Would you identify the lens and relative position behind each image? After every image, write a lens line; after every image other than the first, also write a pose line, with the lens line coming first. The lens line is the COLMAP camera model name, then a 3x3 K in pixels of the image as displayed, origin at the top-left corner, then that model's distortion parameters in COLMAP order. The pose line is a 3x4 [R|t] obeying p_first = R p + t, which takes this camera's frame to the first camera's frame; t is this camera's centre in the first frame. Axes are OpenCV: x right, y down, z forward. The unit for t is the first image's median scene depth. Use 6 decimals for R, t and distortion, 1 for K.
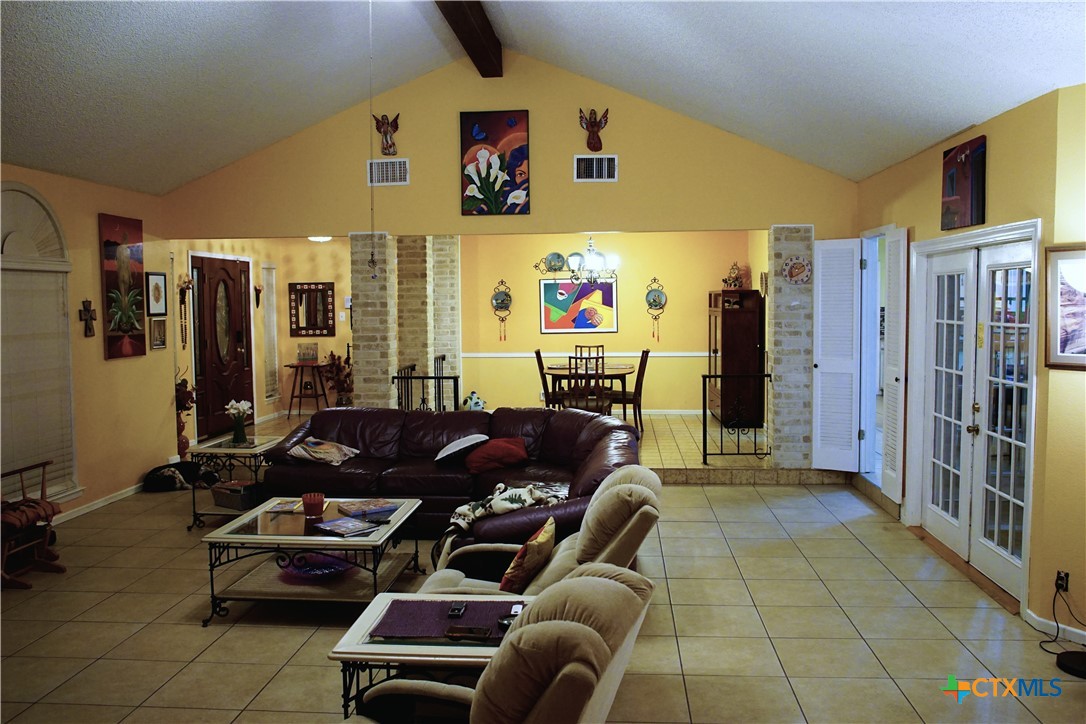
lens RADIAL K [[879.7, 0, 549.3], [0, 879.7, 353.8], [0, 0, 1]] dist [-0.094373, 0.093616]
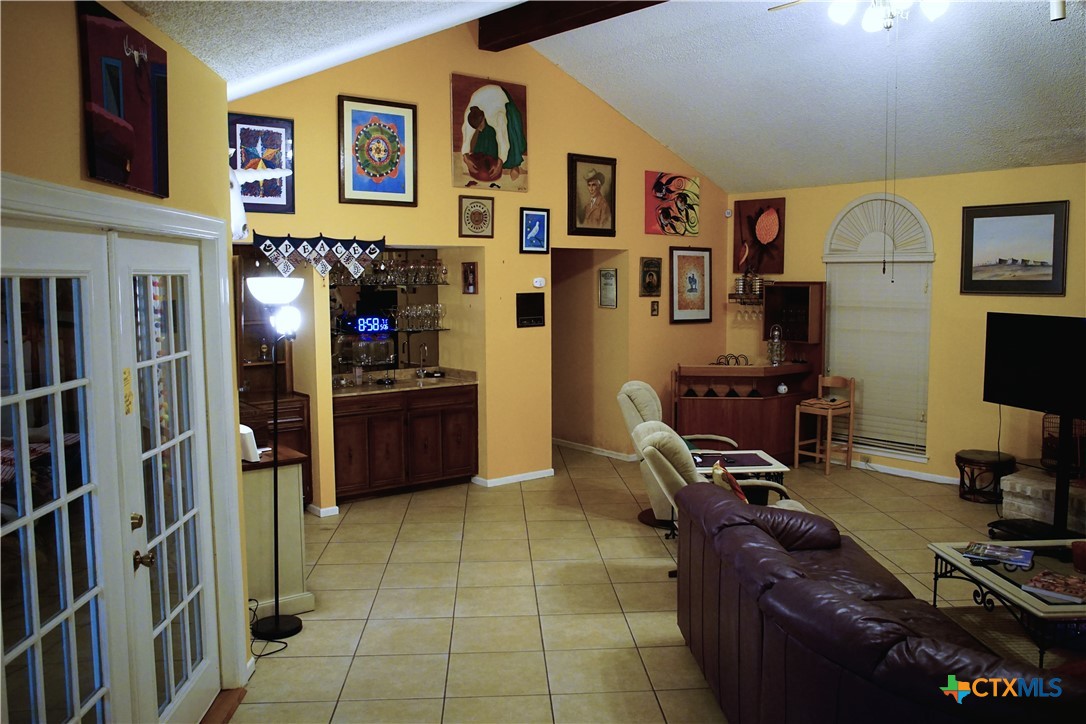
lens RADIAL K [[879.7, 0, 549.3], [0, 879.7, 353.8], [0, 0, 1]] dist [-0.094373, 0.093616]
pose [[-0.989725, 0.025871, -0.140623, 0.169379], [0.004839, 0.988991, 0.147897, -0.068459], [0.142901, 0.145697, -0.978954, 0.861347]]
